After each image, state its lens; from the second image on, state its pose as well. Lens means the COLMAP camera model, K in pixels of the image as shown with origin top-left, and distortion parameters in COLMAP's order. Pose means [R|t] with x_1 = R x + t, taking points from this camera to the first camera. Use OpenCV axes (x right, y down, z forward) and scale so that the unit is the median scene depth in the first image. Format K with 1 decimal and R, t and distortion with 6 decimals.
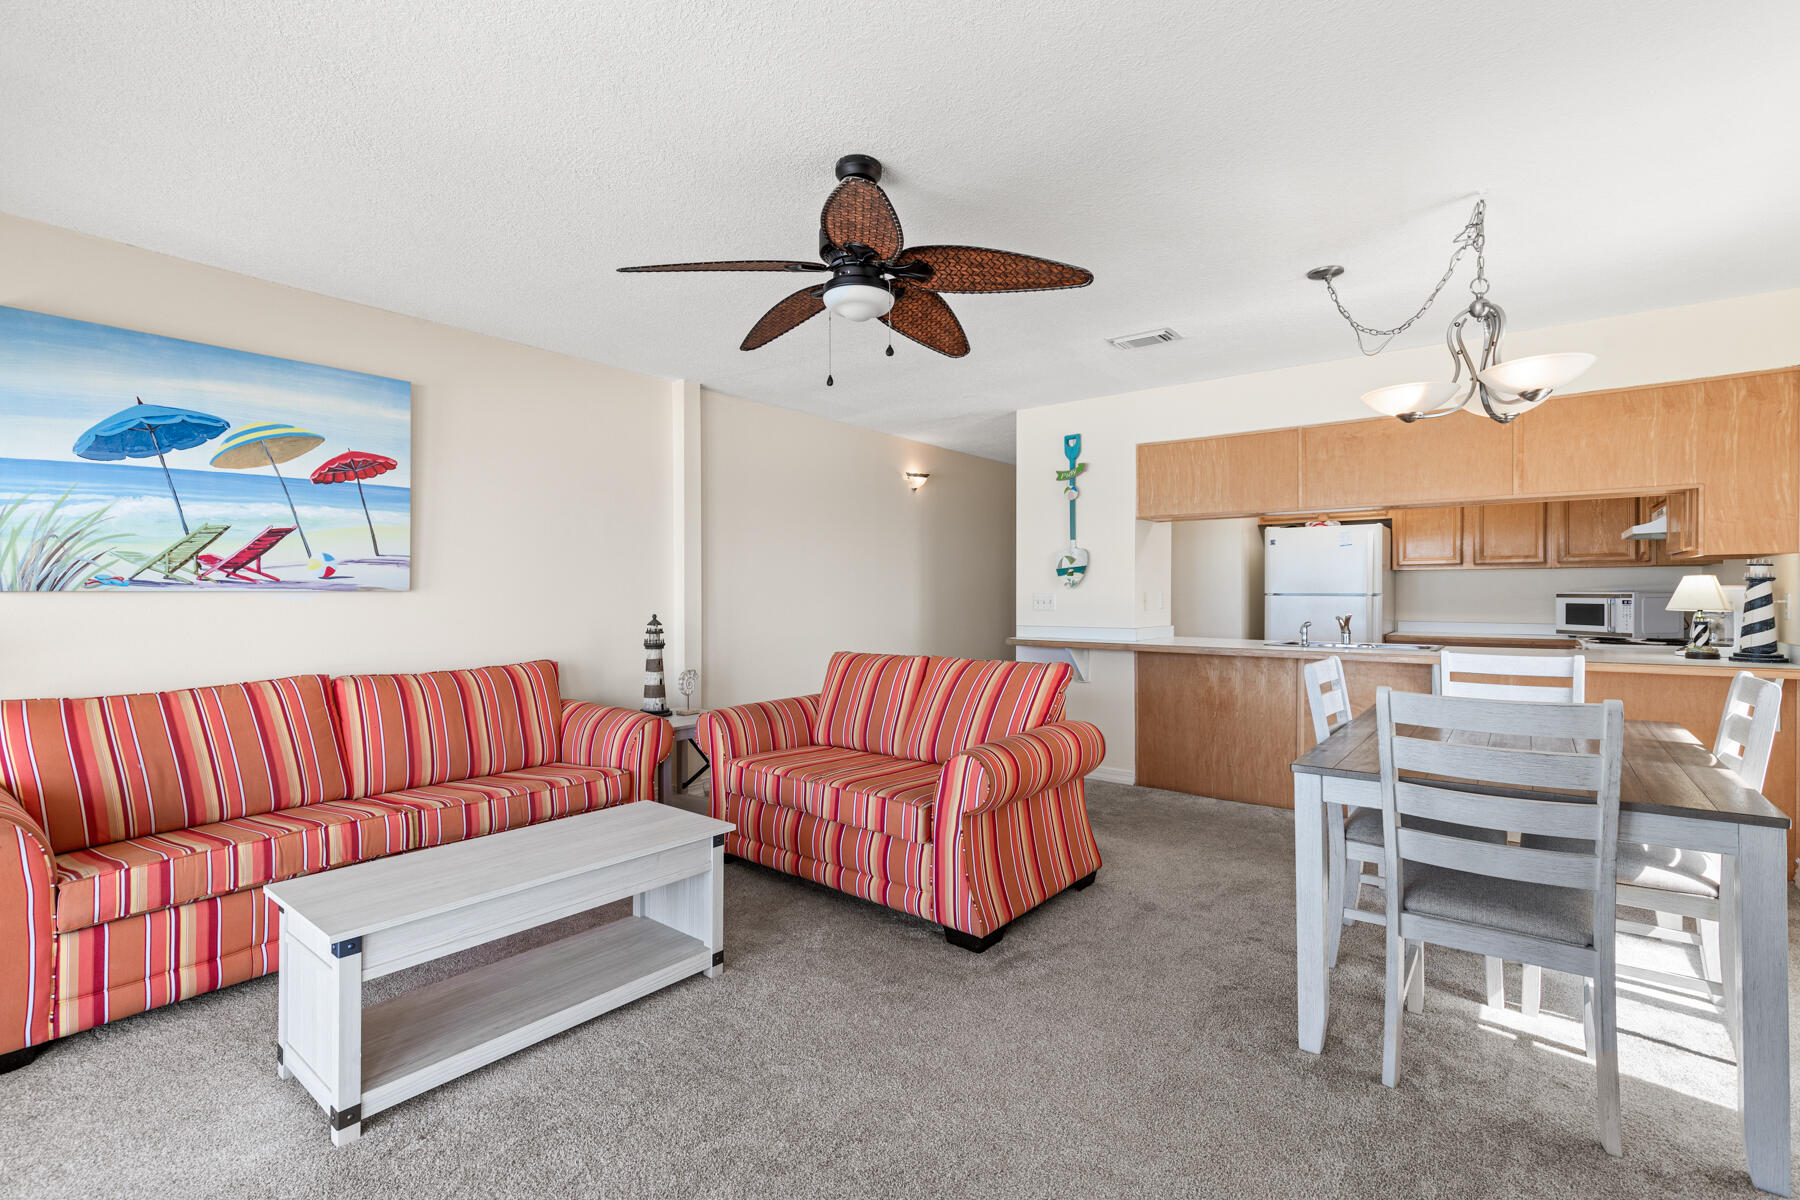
lens RADIAL K [[843.4, 0, 911.1], [0, 843.4, 590.9], [0, 0, 1]] dist [-0.002540, -0.000001]
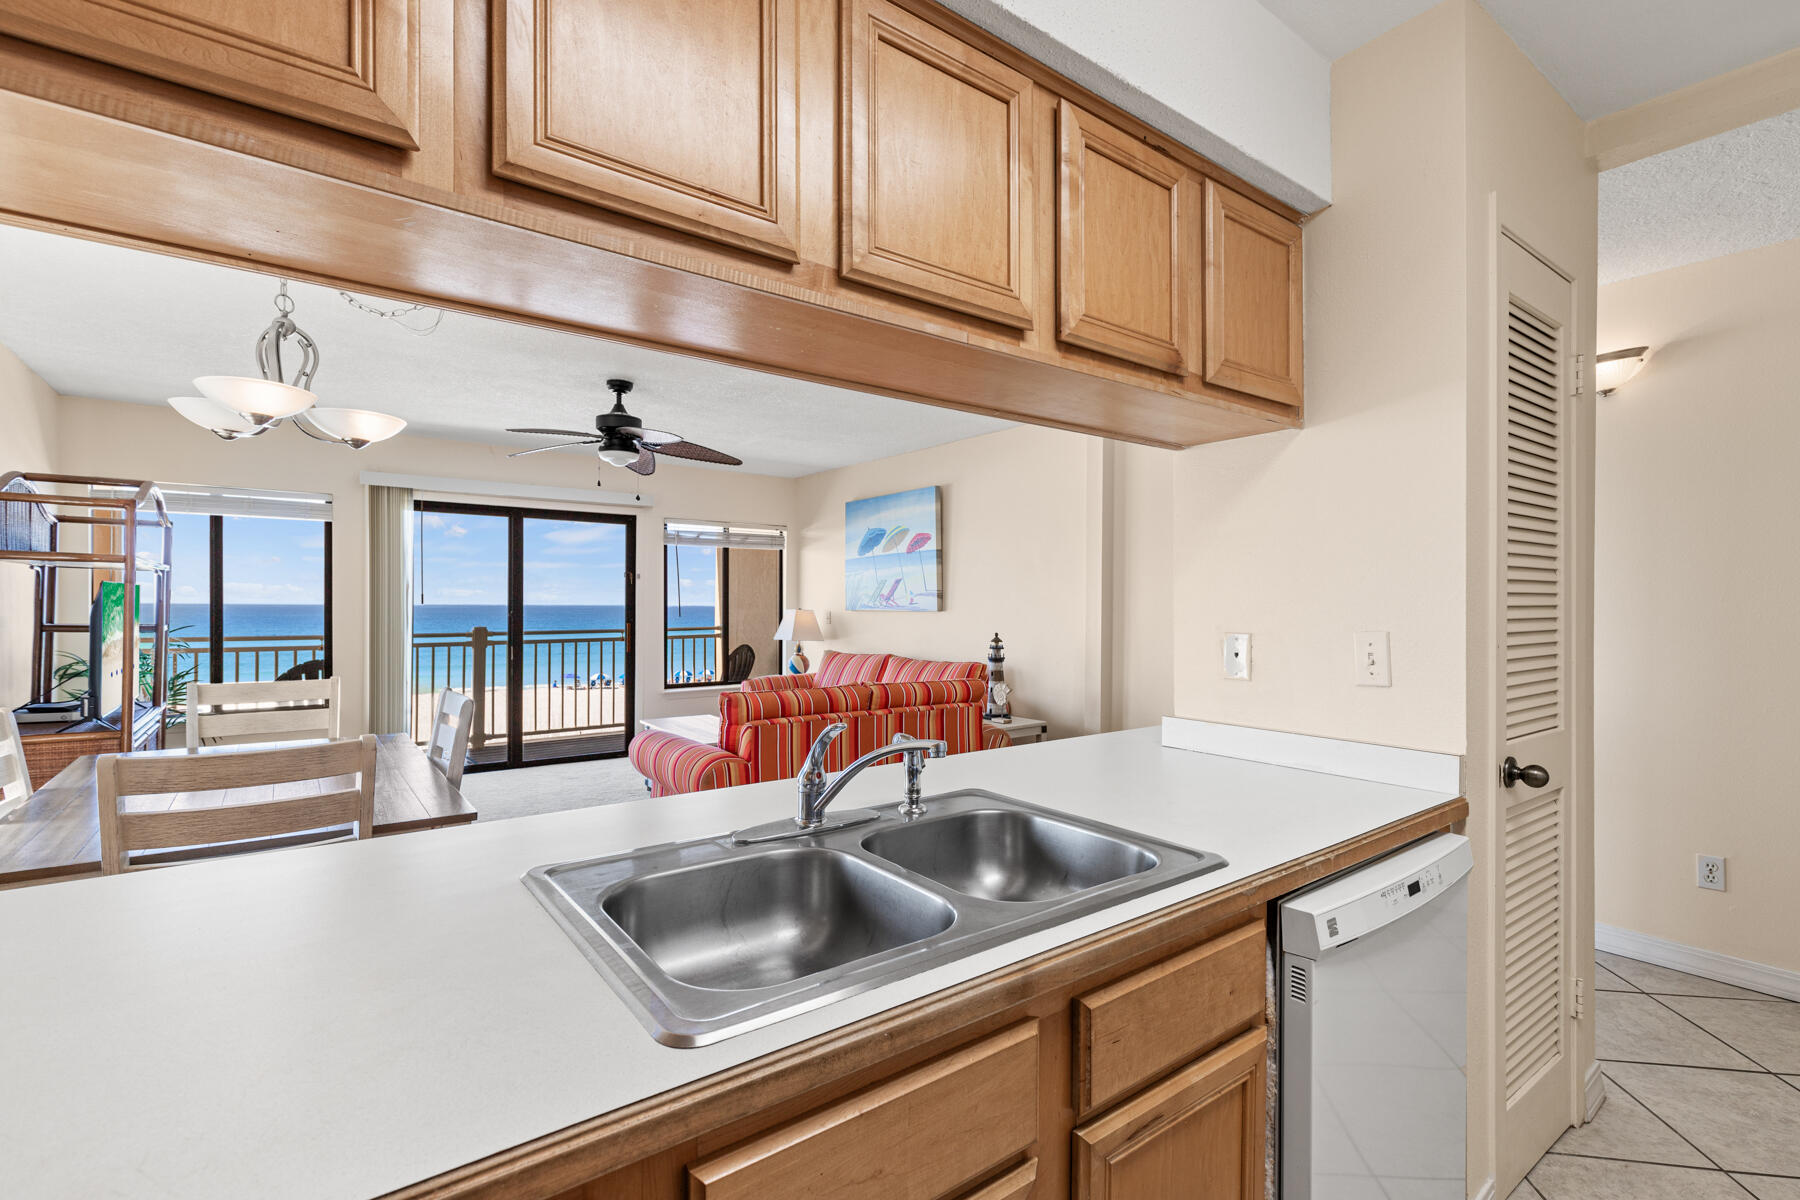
lens RADIAL K [[843.4, 0, 911.1], [0, 843.4, 590.9], [0, 0, 1]] dist [-0.002540, -0.000001]
pose [[-0.293046, -0.015116, -0.955979, 1.123112], [-0.004836, 0.999886, -0.014328, -0.018108], [0.956086, 0.000424, -0.293086, 1.600793]]
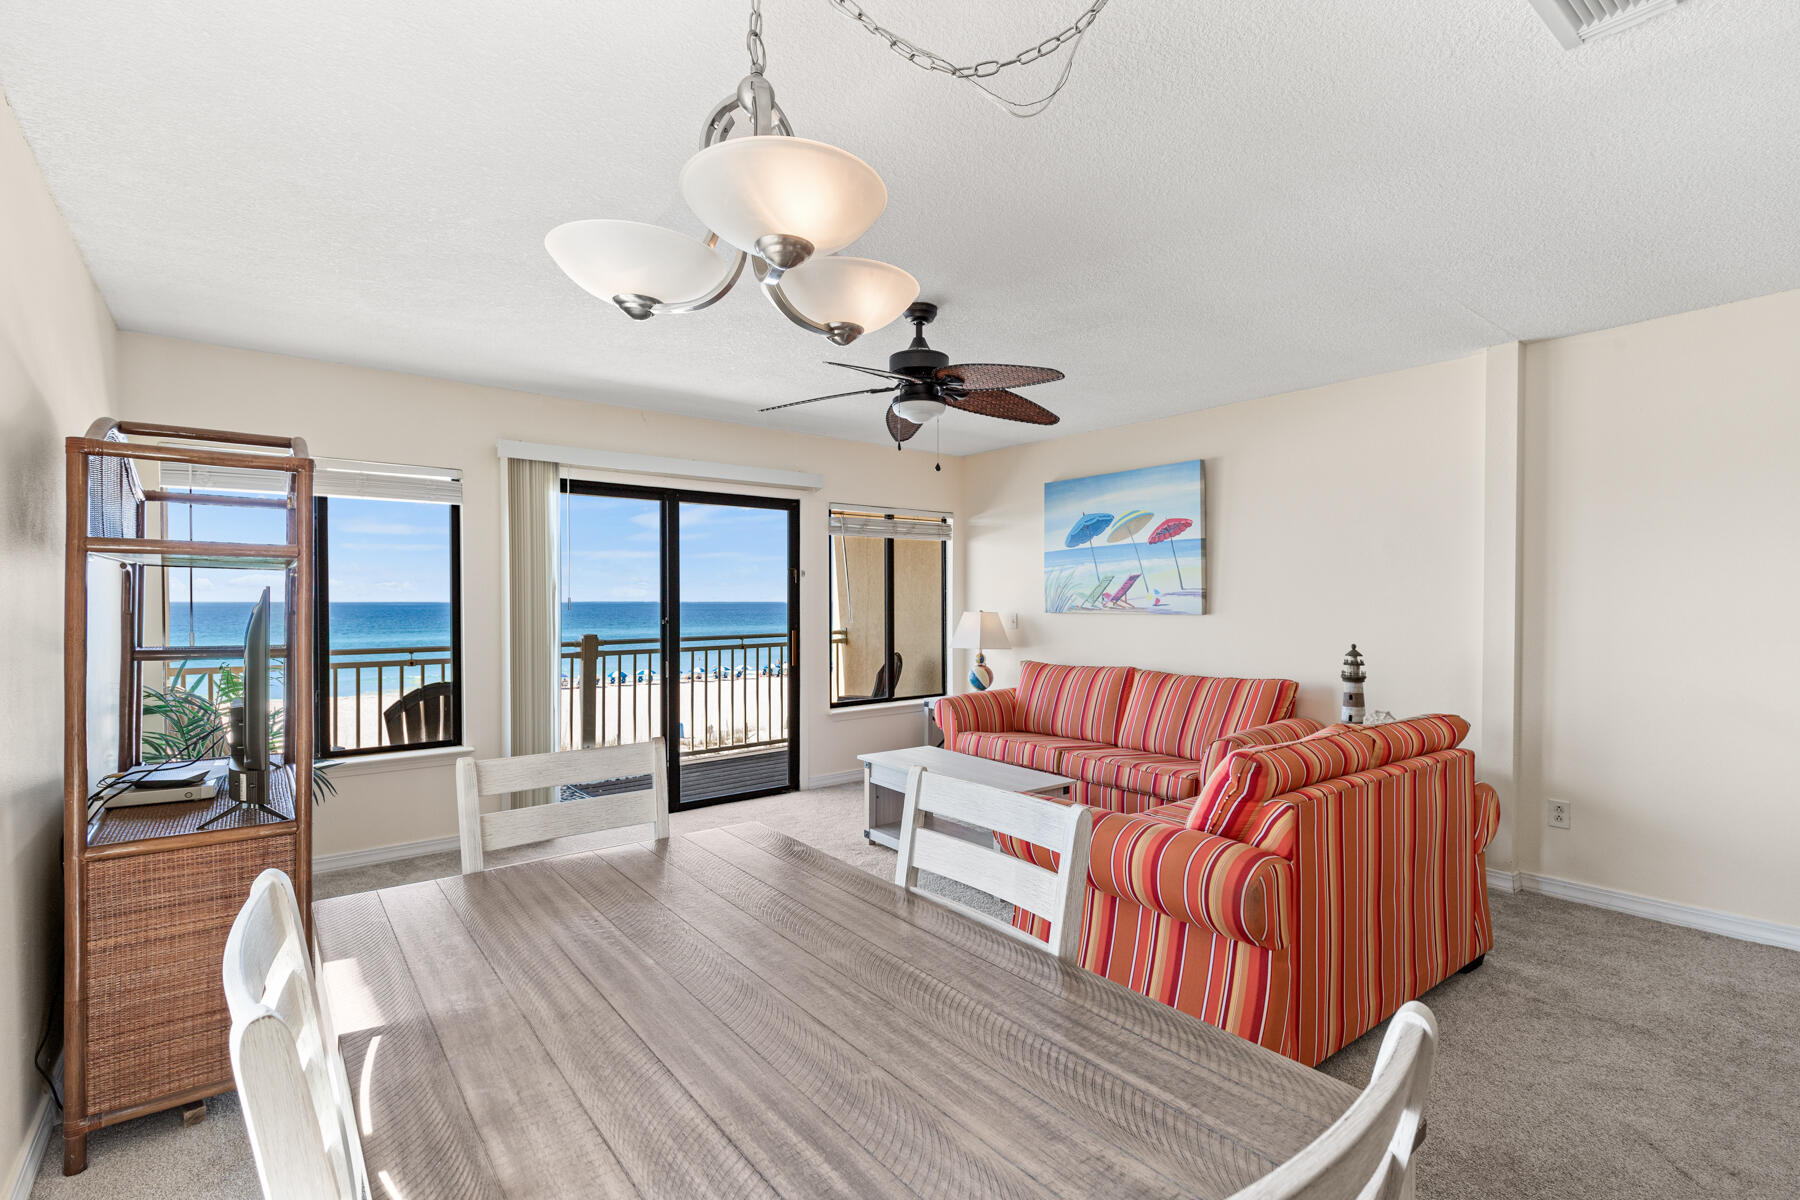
lens RADIAL K [[851.1, 0, 886.2], [0, 851.1, 591.9], [0, 0, 1]] dist [0.016242, 0.000535]
pose [[-0.302809, -0.012831, -0.952965, 0.948474], [-0.003655, 0.999918, -0.012302, -0.020091], [0.953044, -0.000242, -0.302831, 1.037182]]
